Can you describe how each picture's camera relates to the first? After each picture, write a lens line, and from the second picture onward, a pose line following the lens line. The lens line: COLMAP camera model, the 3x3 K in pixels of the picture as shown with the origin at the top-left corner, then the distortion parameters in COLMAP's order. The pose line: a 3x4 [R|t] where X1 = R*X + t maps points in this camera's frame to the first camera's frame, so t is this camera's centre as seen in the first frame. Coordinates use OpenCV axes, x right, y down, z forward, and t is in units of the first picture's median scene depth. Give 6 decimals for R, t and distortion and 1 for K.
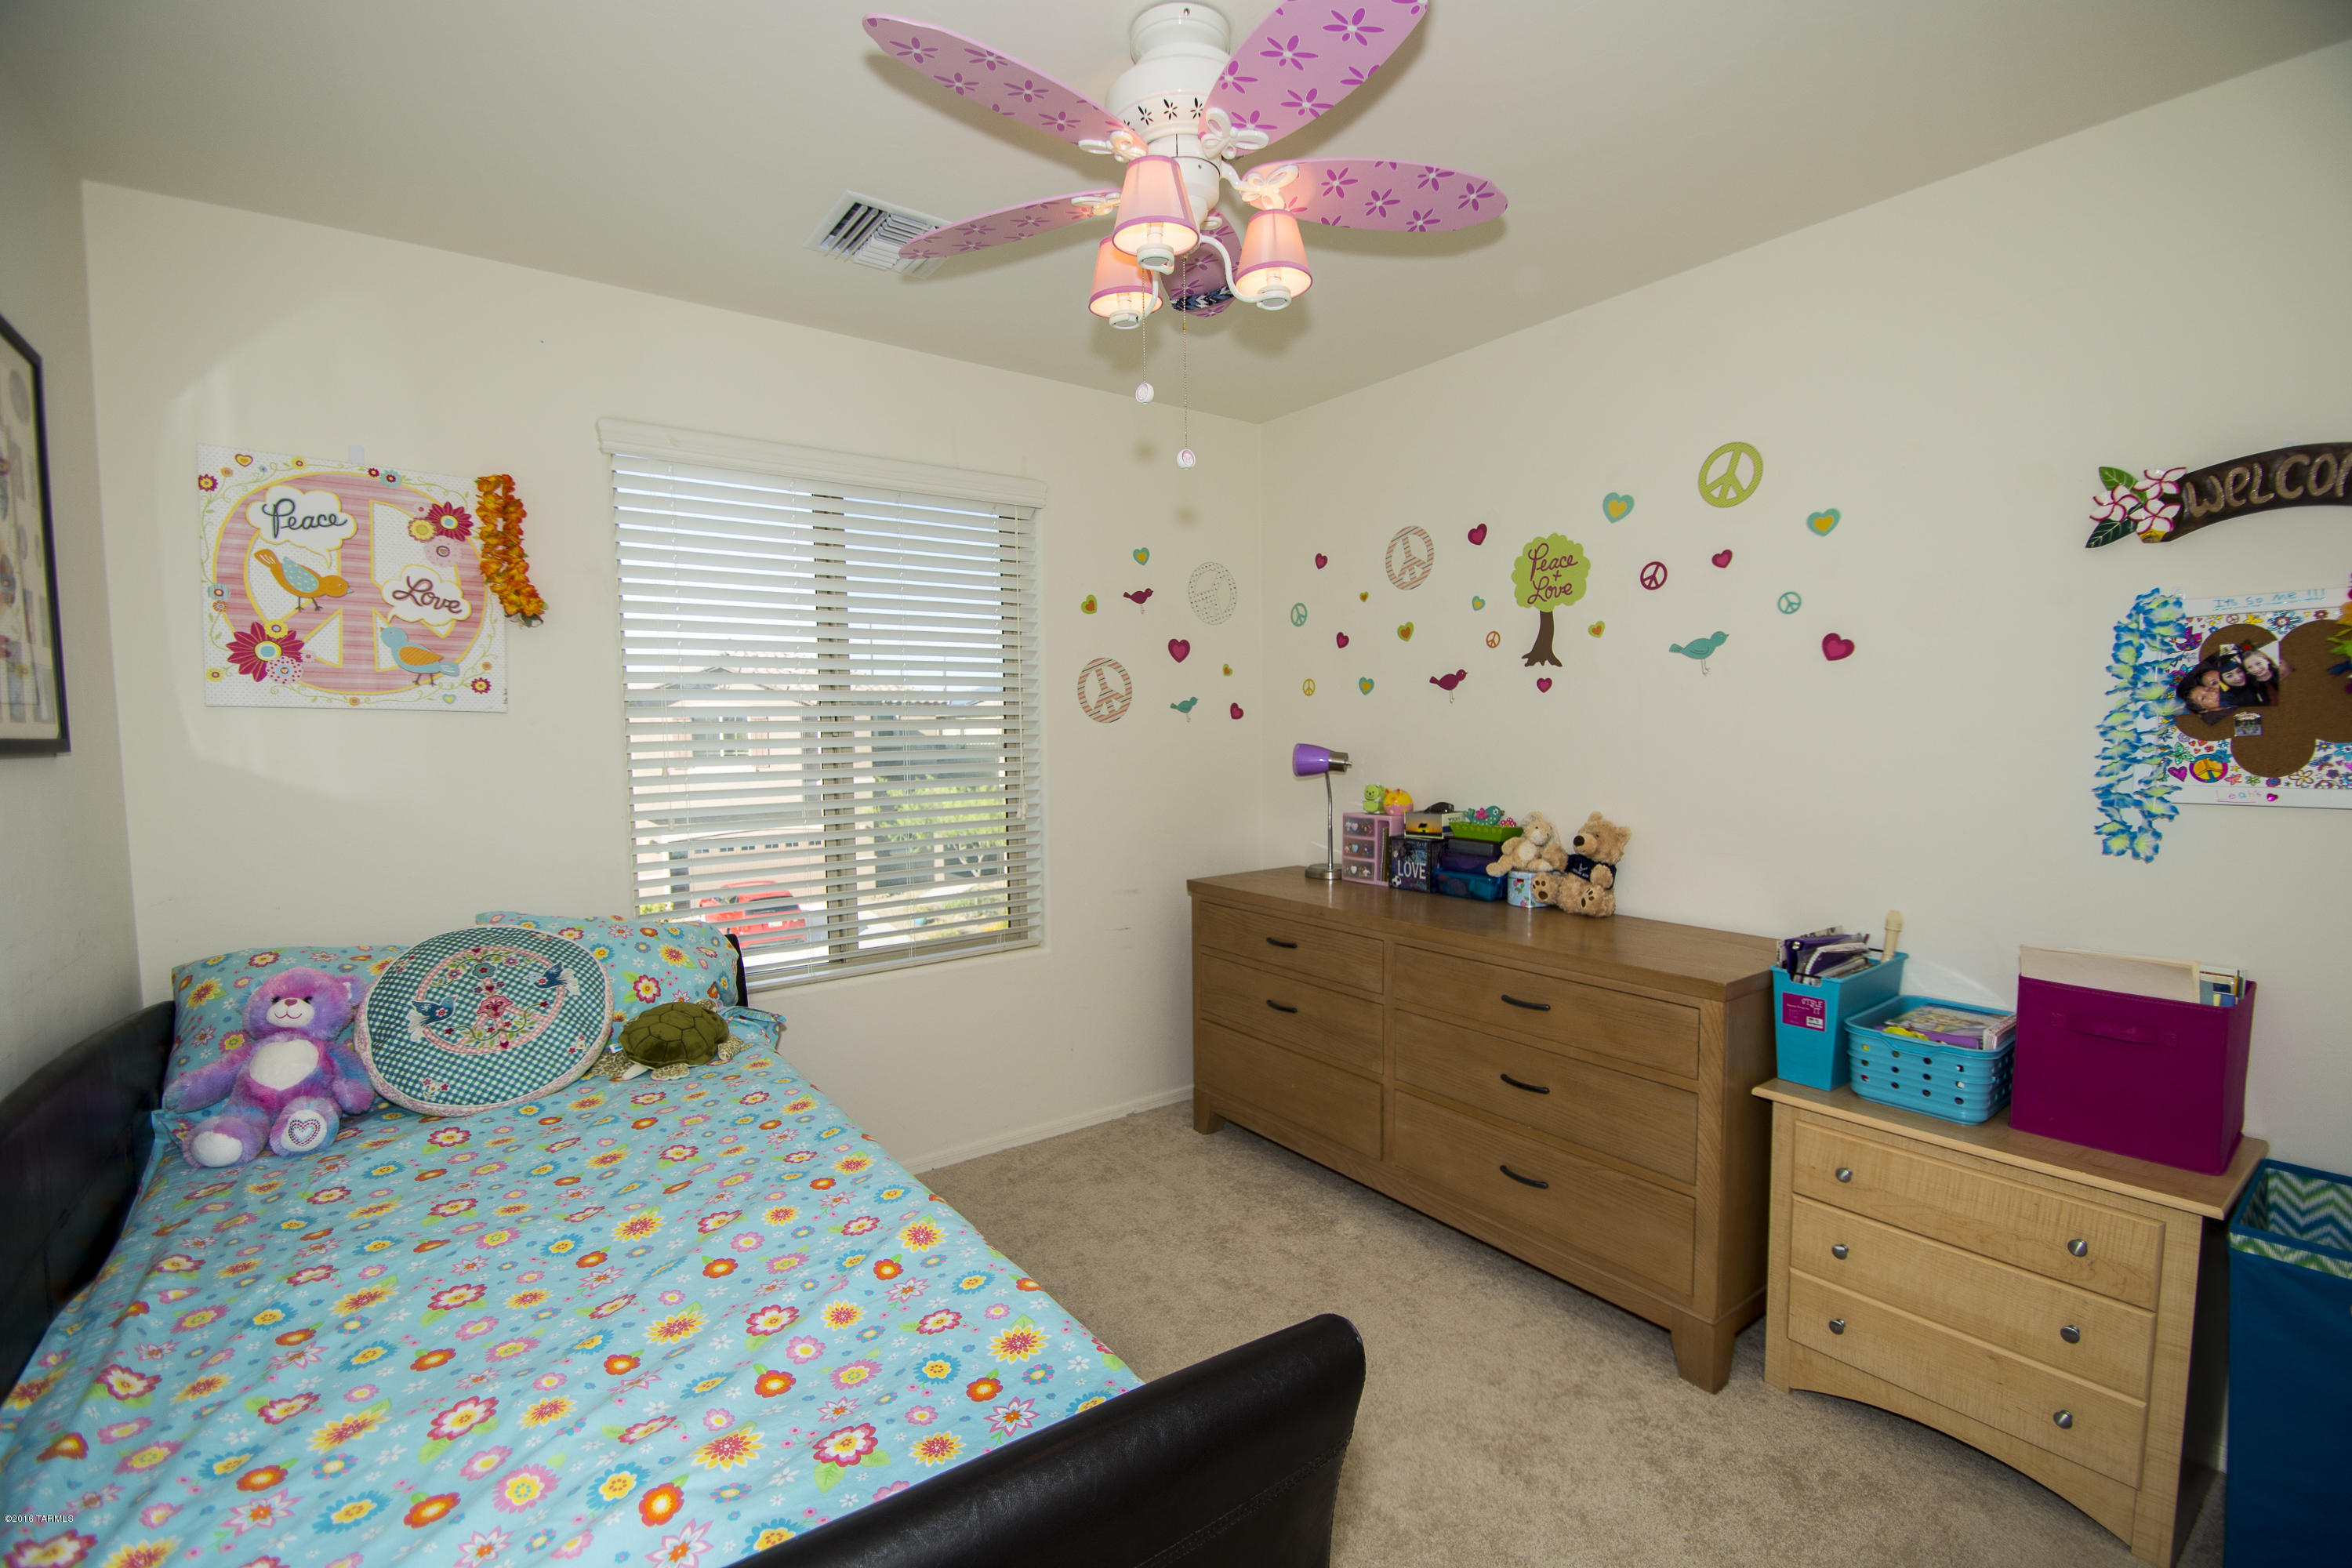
lens RADIAL K [[1032.1, 0, 1163.9], [0, 1032.1, 789.4], [0, 0, 1]] dist [0.007706, -0.007428]
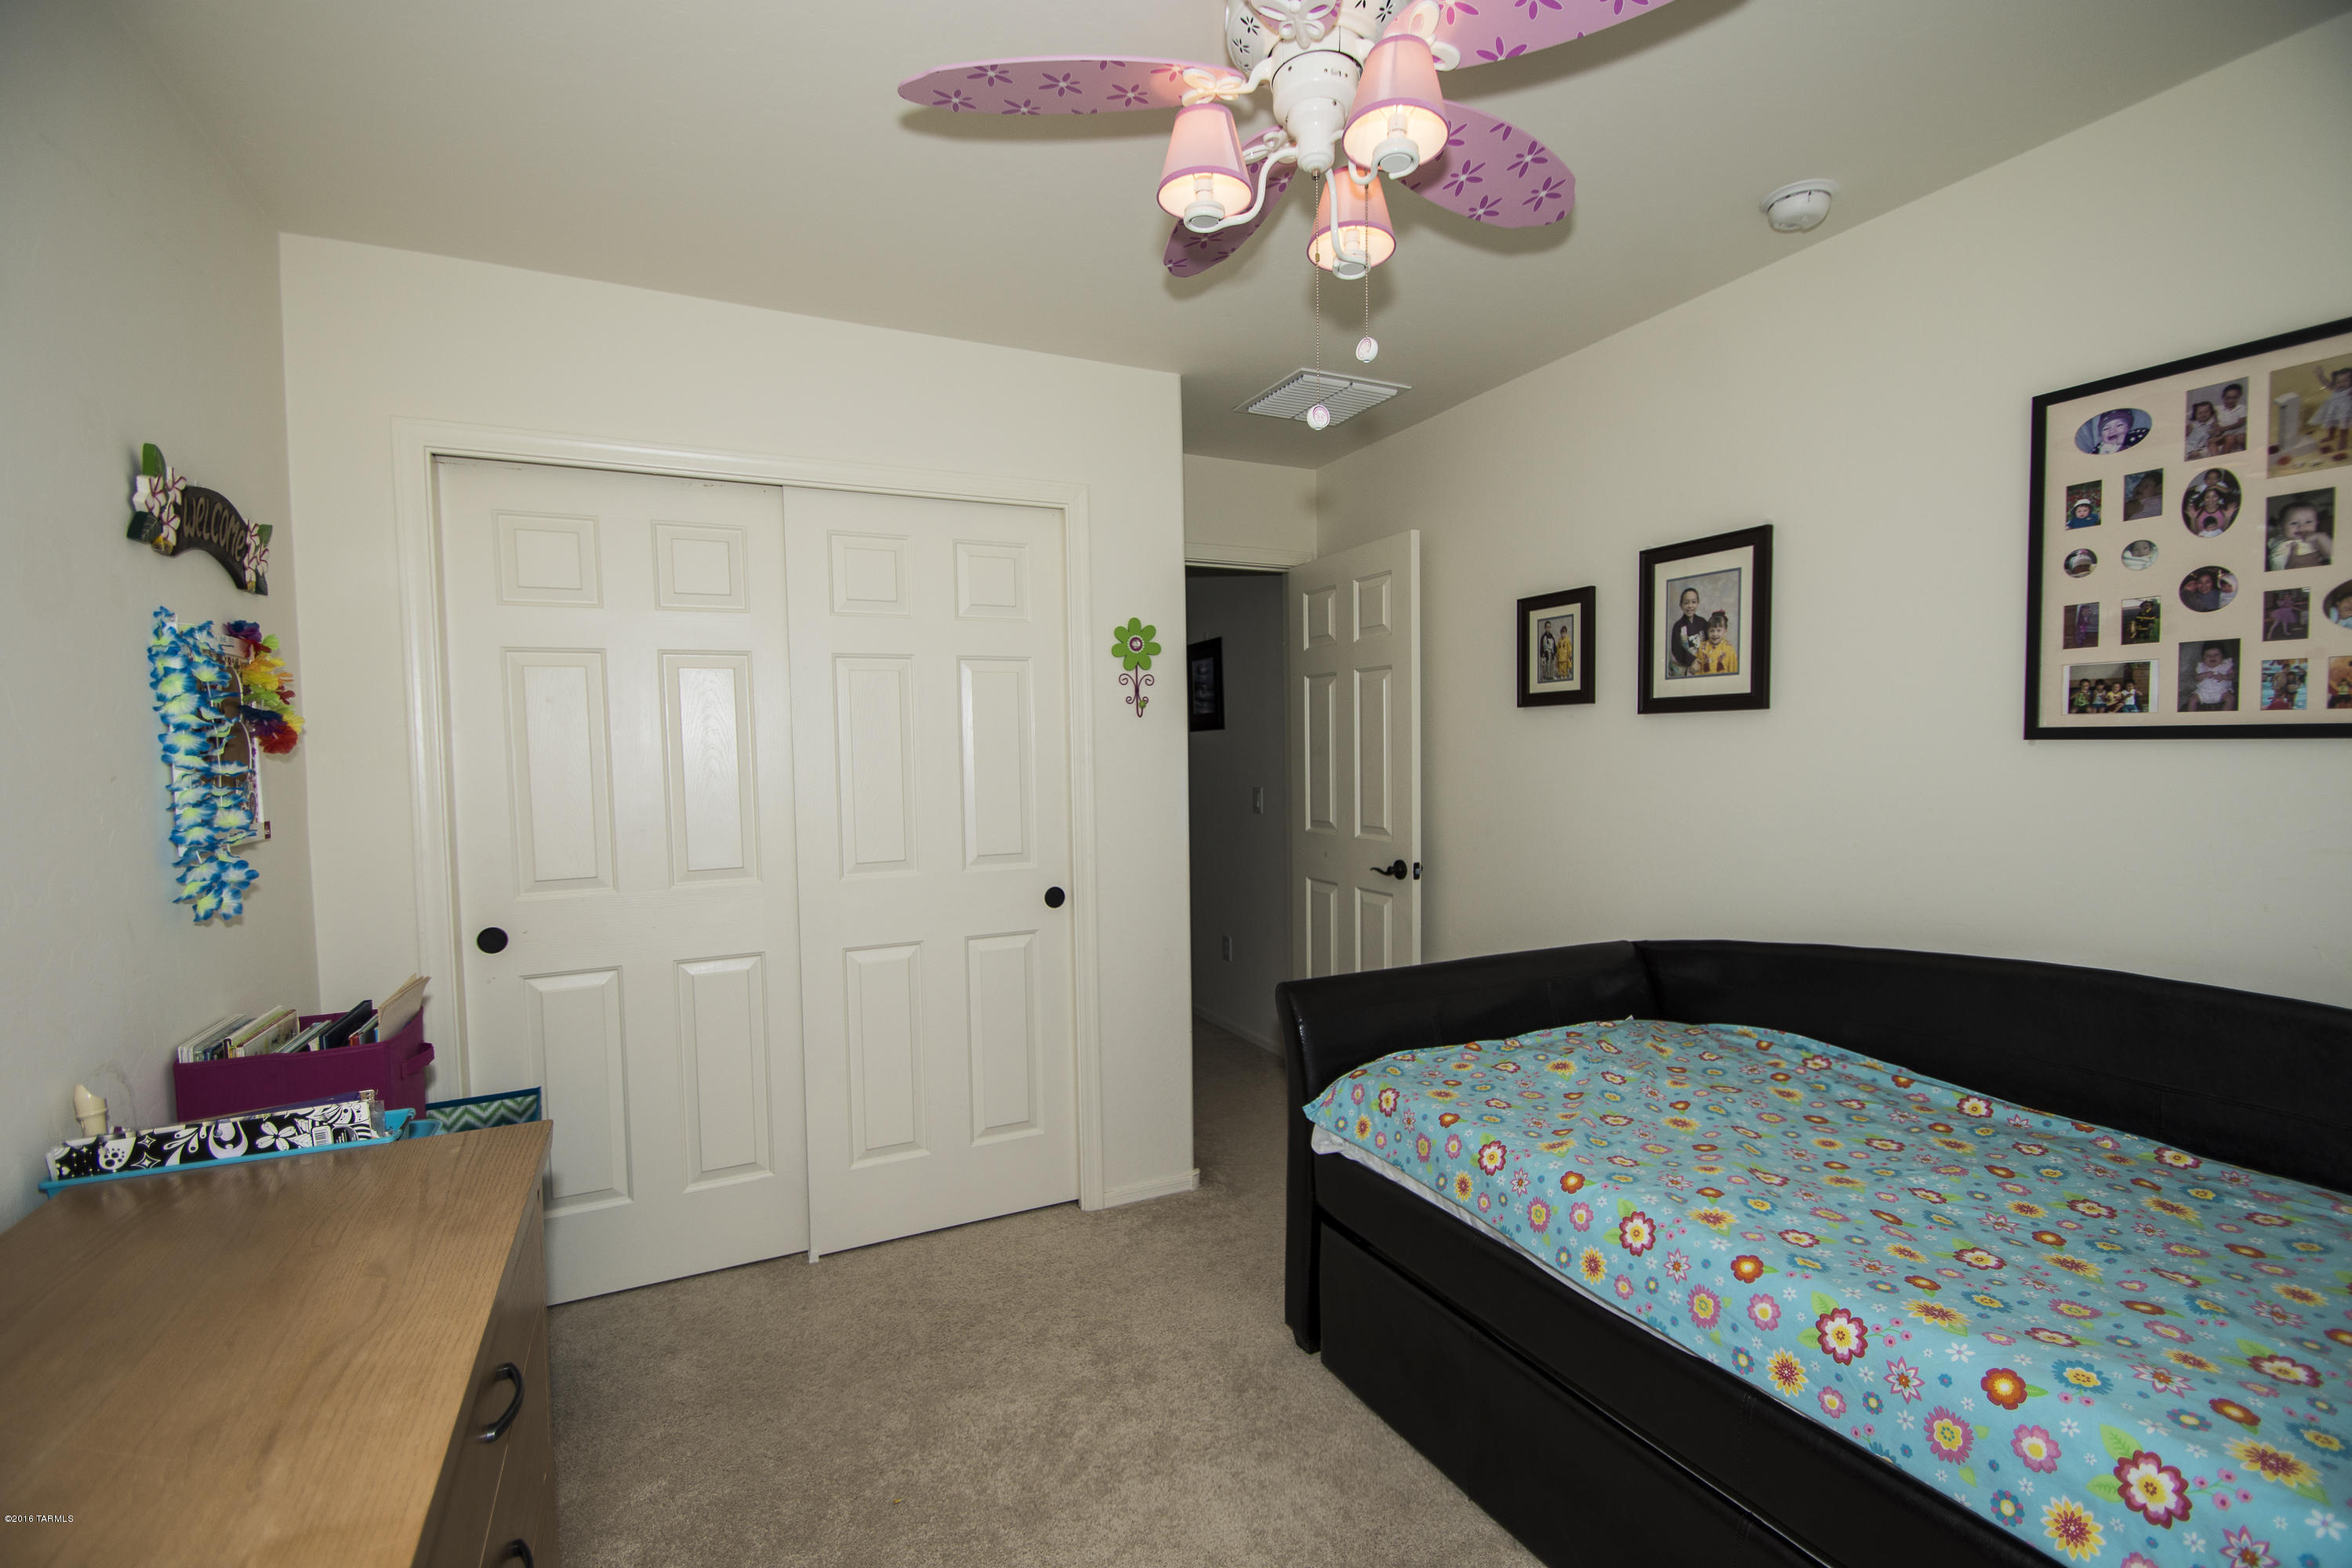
lens RADIAL K [[1032.1, 0, 1154.1], [0, 1032.1, 787.9], [0, 0, 1]] dist [0.007706, -0.007428]
pose [[-0.980520, 0.017317, 0.195655, -0.007685], [0.036791, 0.994668, 0.096342, -0.080622], [-0.192943, 0.101664, -0.975929, 1.389851]]
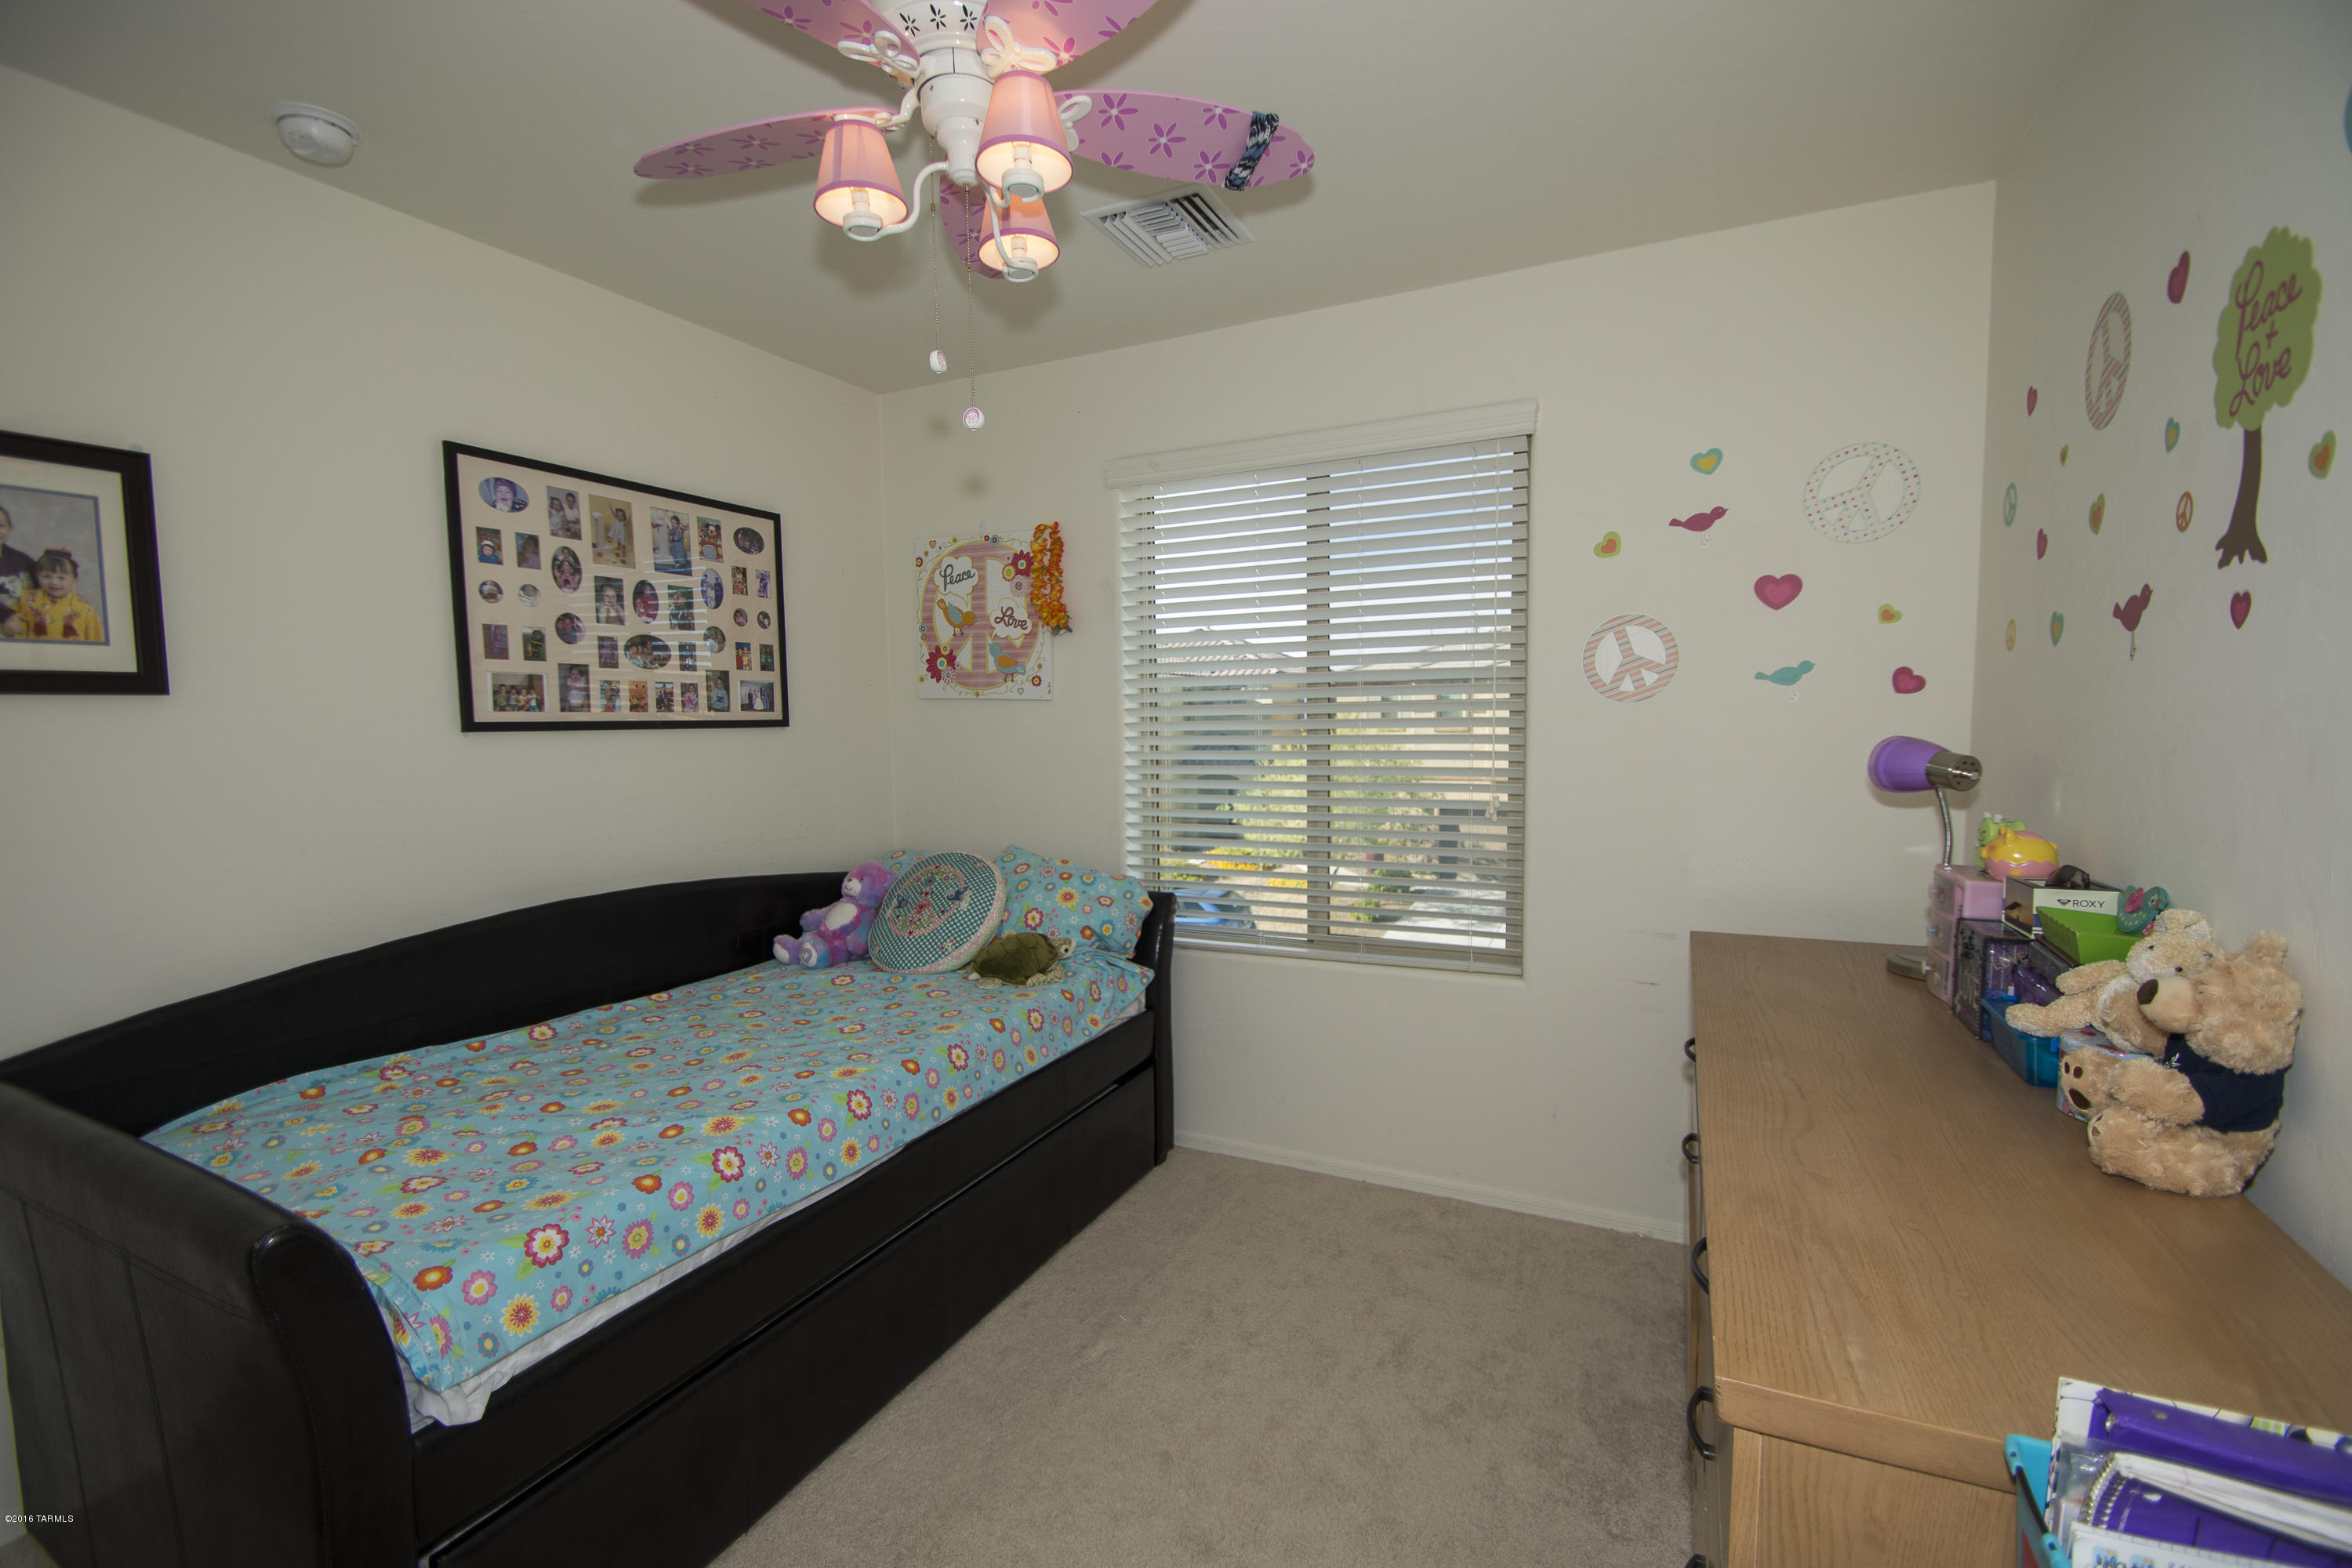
lens RADIAL K [[1032.1, 0, 1181.6], [0, 1032.1, 791.9], [0, 0, 1]] dist [0.007706, -0.007428]
pose [[0.467708, 0.071989, -0.880947, 0.678348], [-0.044856, 0.997327, 0.057684, -0.042817], [0.882744, 0.012536, 0.469686, 0.552398]]
